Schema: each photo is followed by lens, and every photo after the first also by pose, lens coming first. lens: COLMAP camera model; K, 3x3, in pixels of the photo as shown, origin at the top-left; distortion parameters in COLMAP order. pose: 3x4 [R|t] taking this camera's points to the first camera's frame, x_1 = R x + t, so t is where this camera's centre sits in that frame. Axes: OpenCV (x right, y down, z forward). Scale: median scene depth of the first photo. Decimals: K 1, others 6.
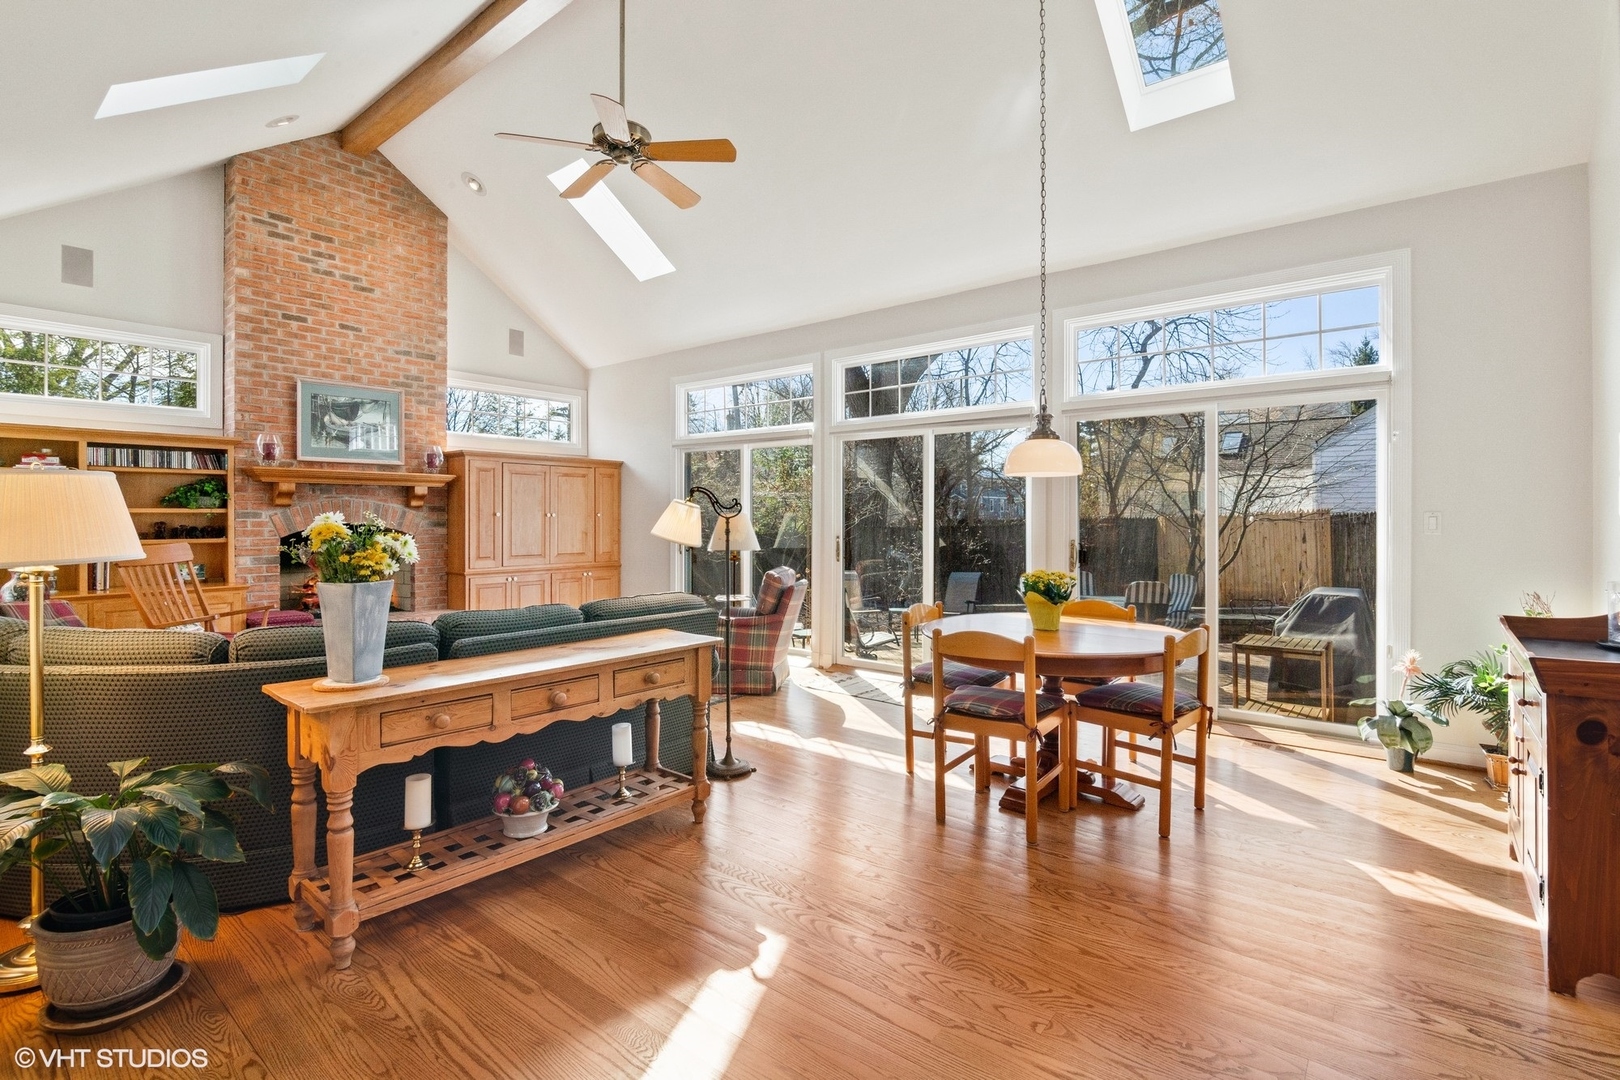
lens RADIAL K [[740.8, 0, 824.2], [0, 740.8, 527.6], [0, 0, 1]] dist [-0.008761, -0.001333]
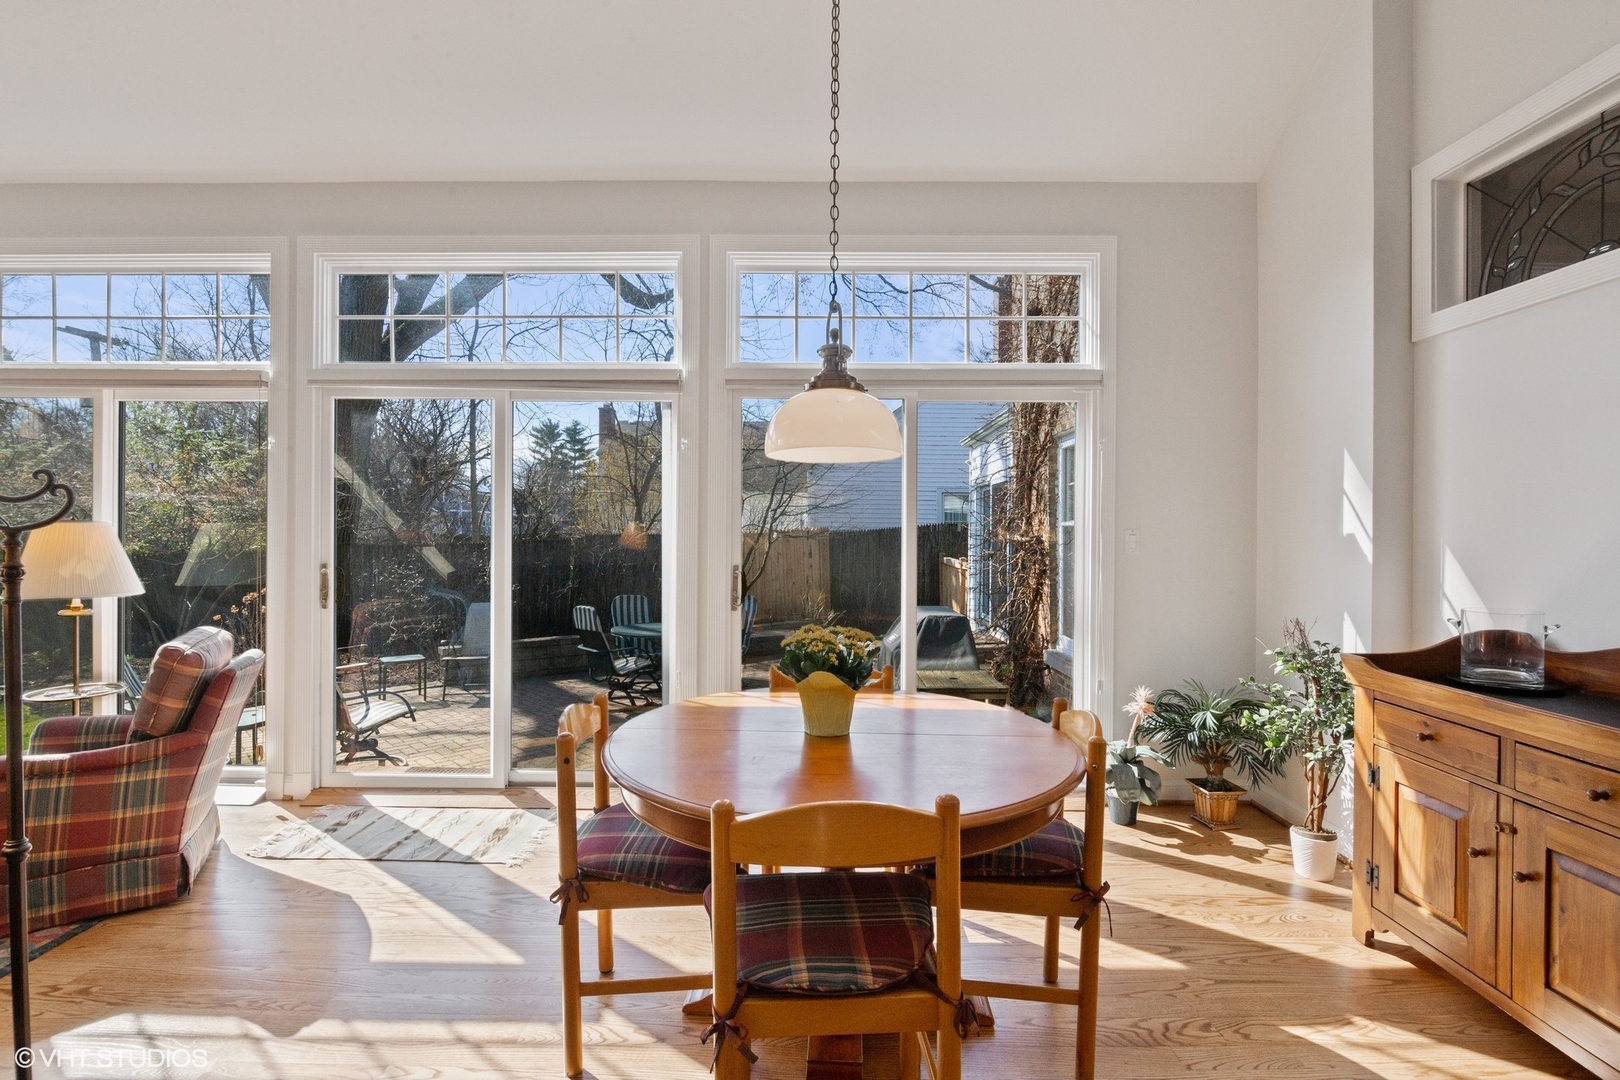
lens RADIAL K [[740.8, 0, 811.7], [0, 740.8, 539.0], [0, 0, 1]] dist [-0.008761, -0.001333]
pose [[0.793672, -0.000228, 0.608346, -0.030475], [0.003872, 0.999982, -0.004677, -0.004027], [-0.608334, 0.006067, 0.793658, 0.336537]]
